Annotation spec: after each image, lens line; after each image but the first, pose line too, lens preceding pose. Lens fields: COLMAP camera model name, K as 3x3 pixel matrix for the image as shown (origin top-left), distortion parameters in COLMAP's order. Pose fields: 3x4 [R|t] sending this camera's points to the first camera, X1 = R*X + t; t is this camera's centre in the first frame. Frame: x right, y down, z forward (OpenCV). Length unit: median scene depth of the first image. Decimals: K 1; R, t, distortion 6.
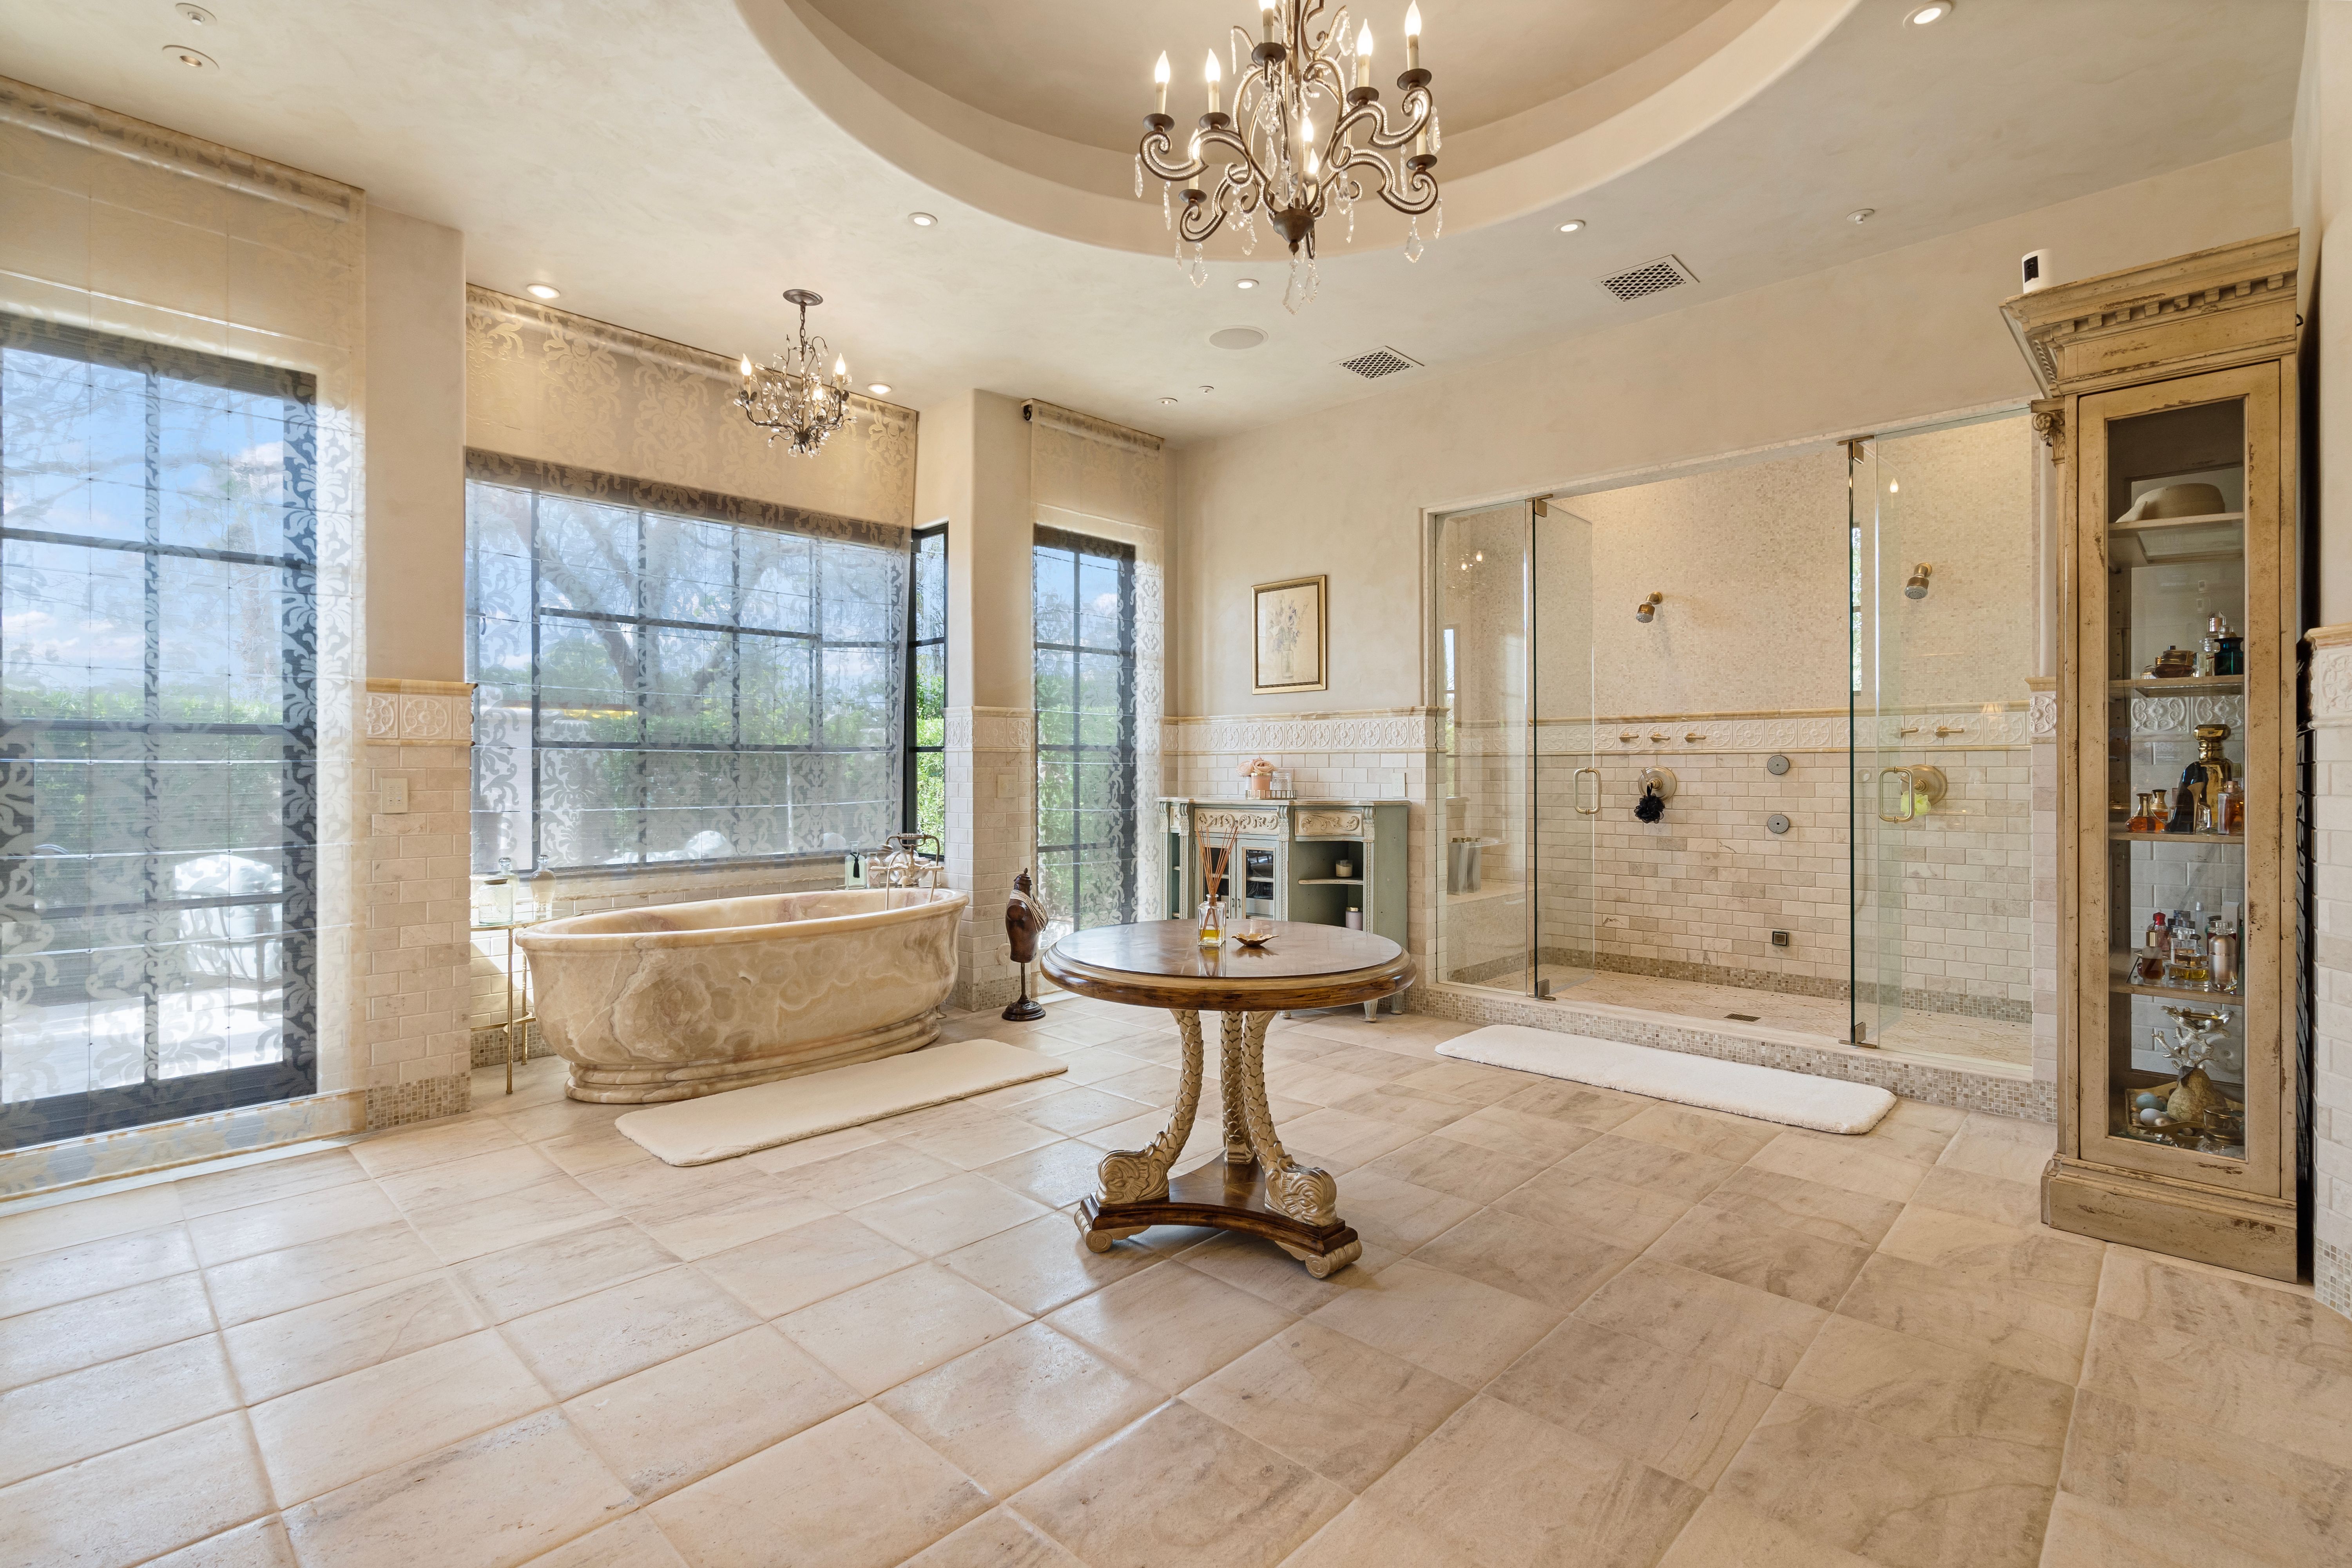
lens RADIAL K [[1101.8, 0, 1174.7], [0, 1101.8, 770.9], [0, 0, 1]] dist [-0.000629, 0.000492]
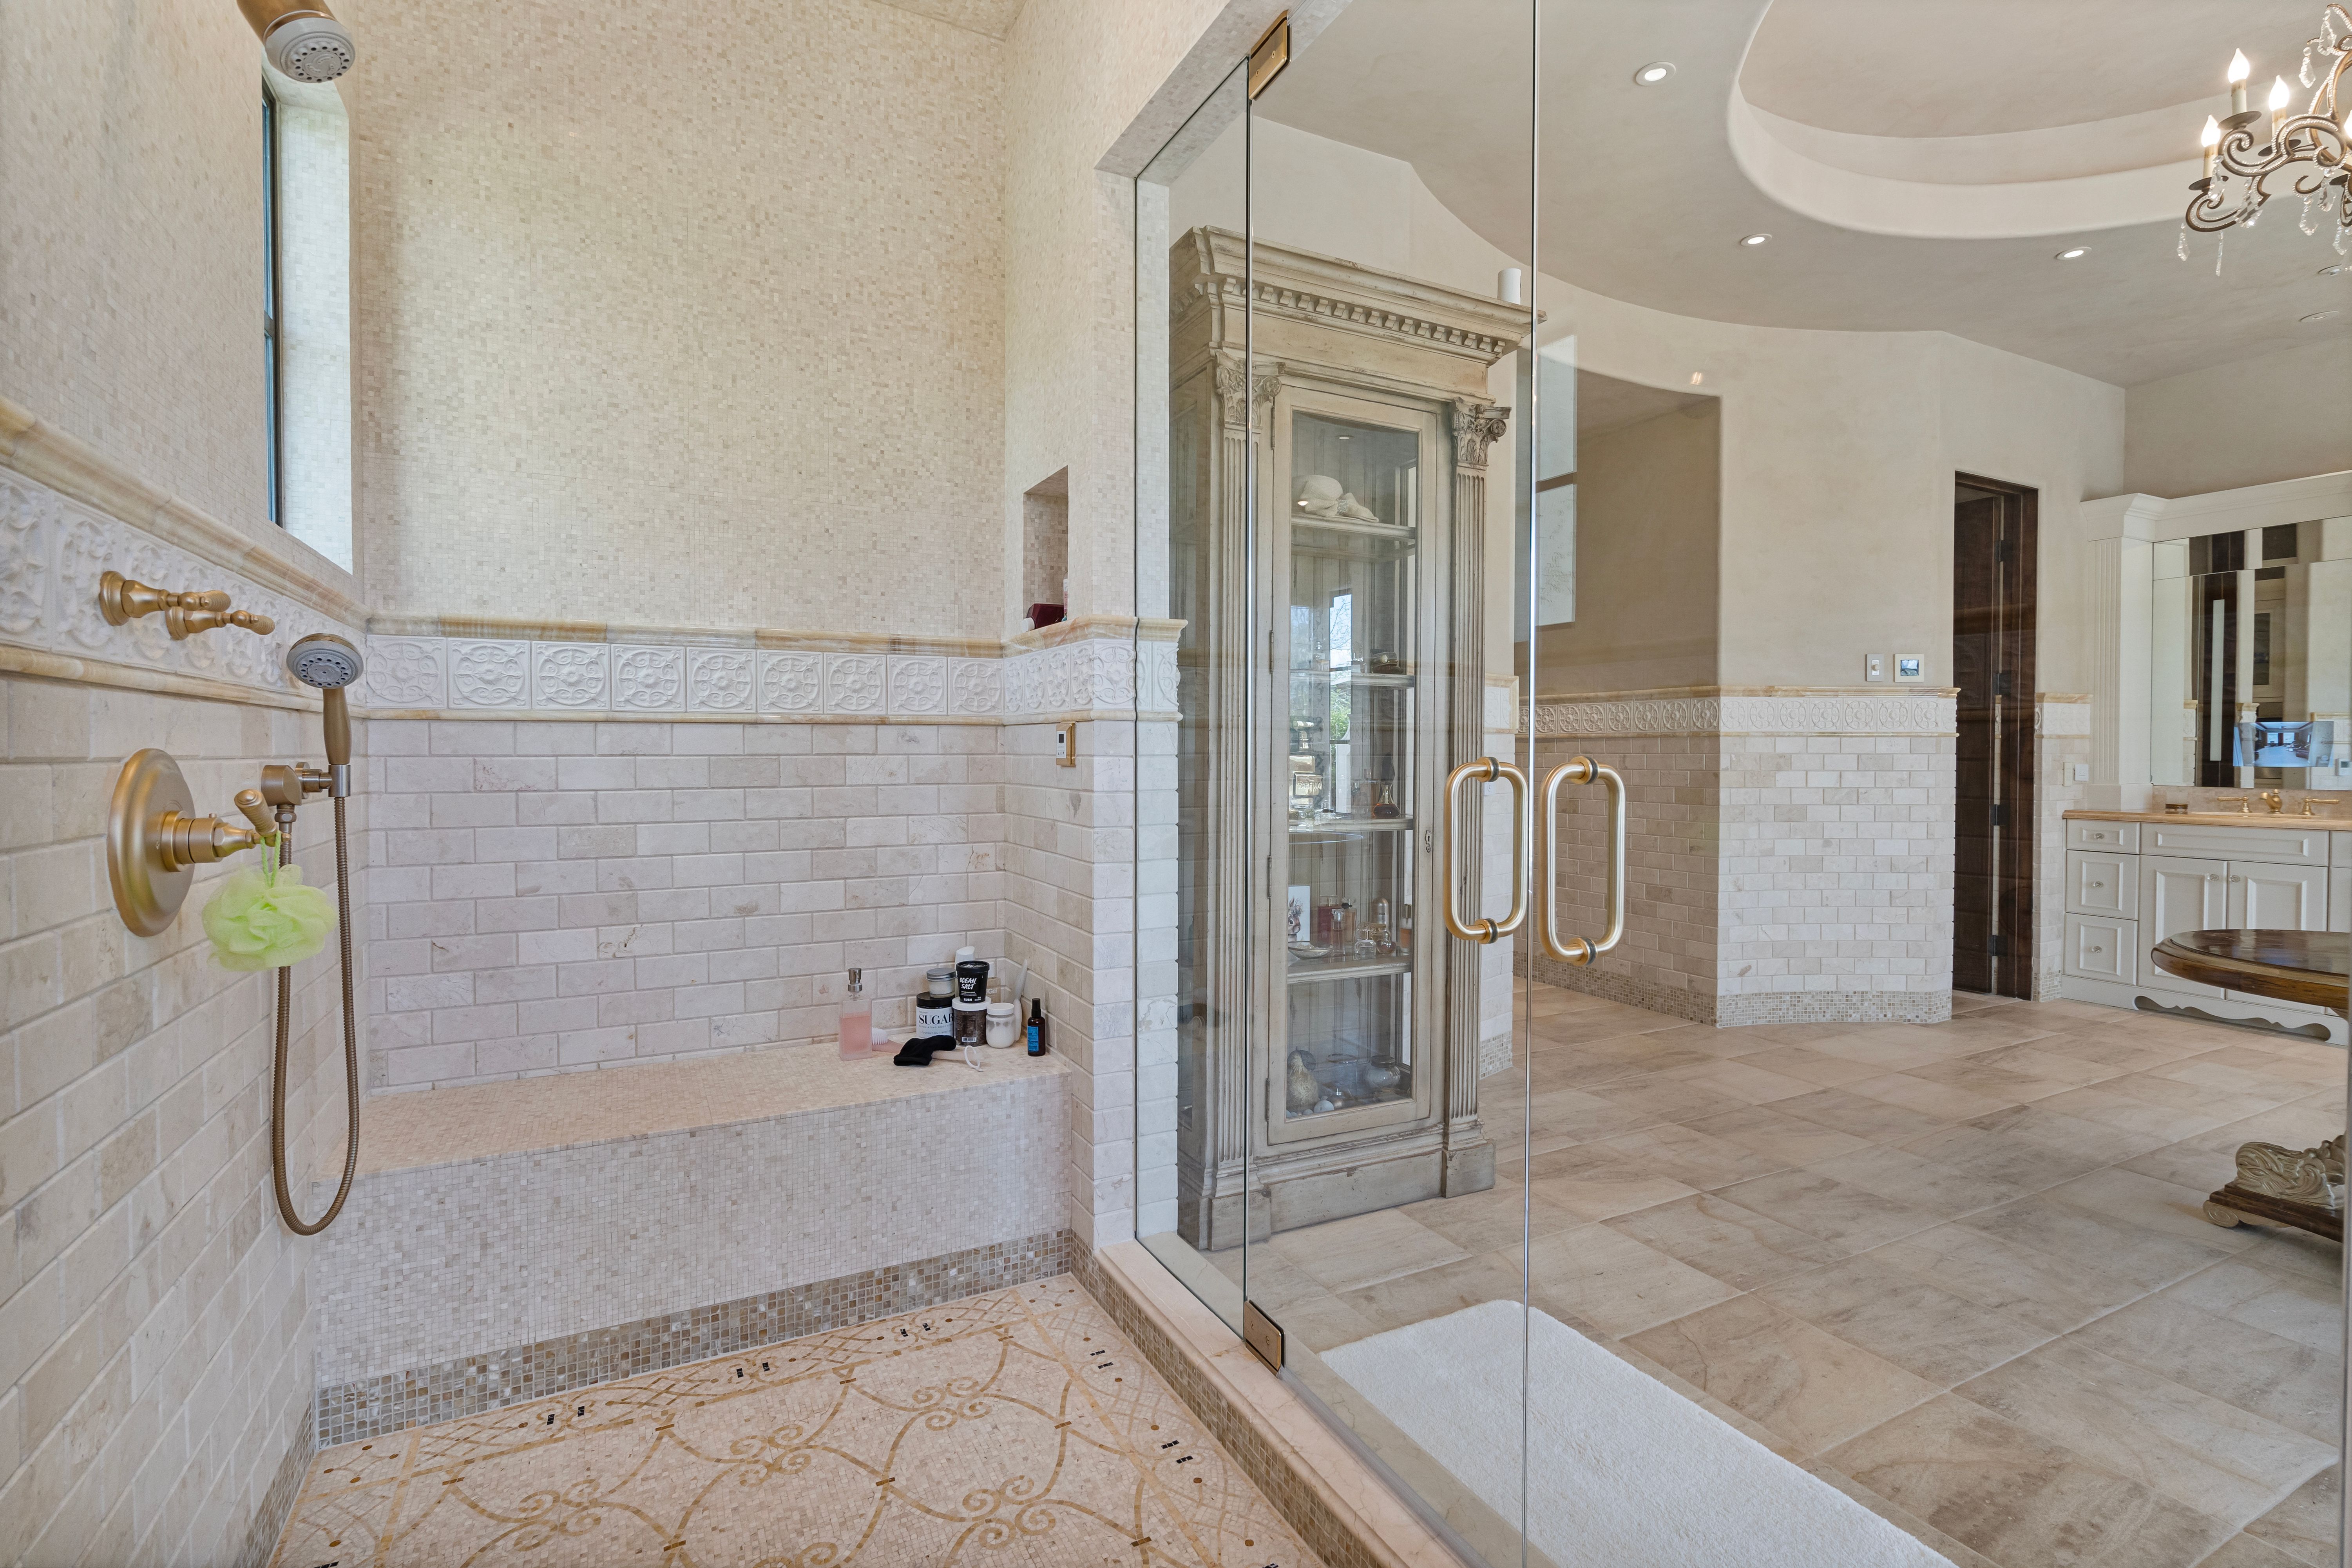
lens RADIAL K [[1092.3, 0, 1175.6], [0, 1092.3, 792.7], [0, 0, 1]] dist [-0.000643, -0.000123]
pose [[-0.944024, -0.009970, 0.329726, 0.549557], [-0.000331, 0.999571, 0.029276, 0.003686], [-0.329877, 0.027528, -0.943623, 1.553763]]
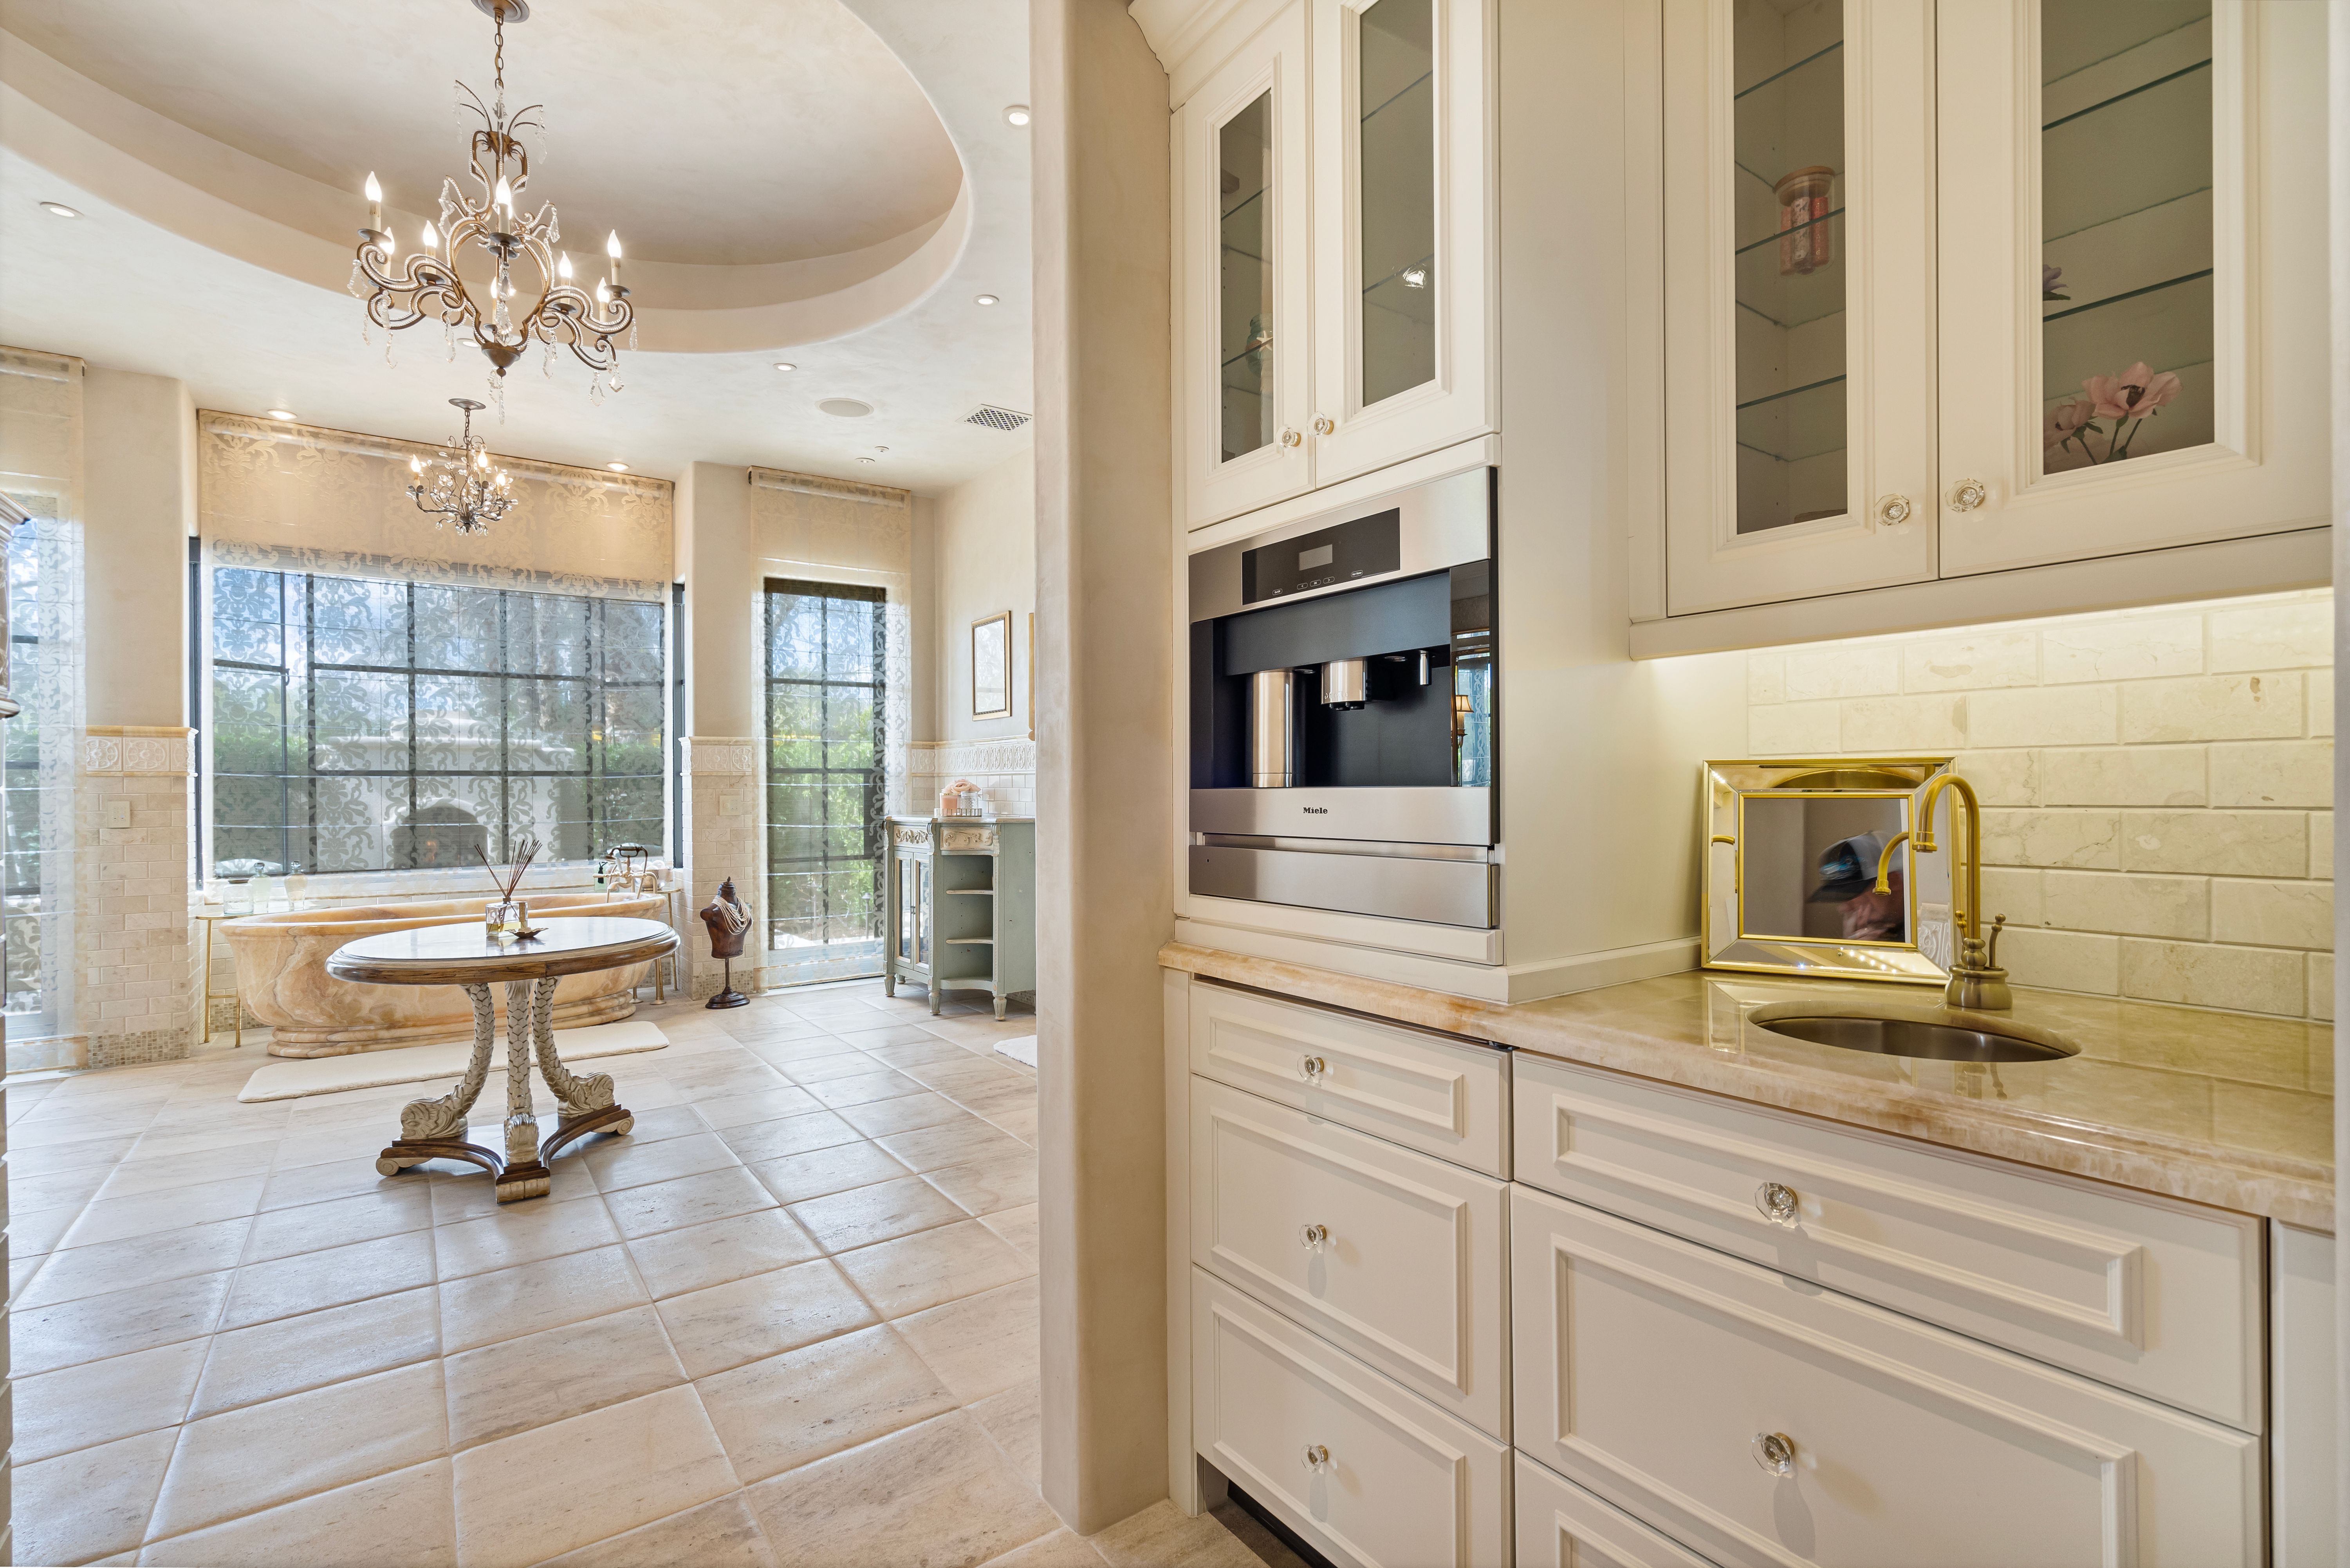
lens RADIAL K [[1091.5, 0, 1174.6], [0, 1091.5, 792.7], [0, 0, 1]] dist [-0.000643, -0.000123]
pose [[0.982734, -0.003116, -0.184996, 0.742303], [0.004151, 0.999978, 0.005208, -0.004848], [0.184975, -0.005886, 0.982726, -0.044836]]
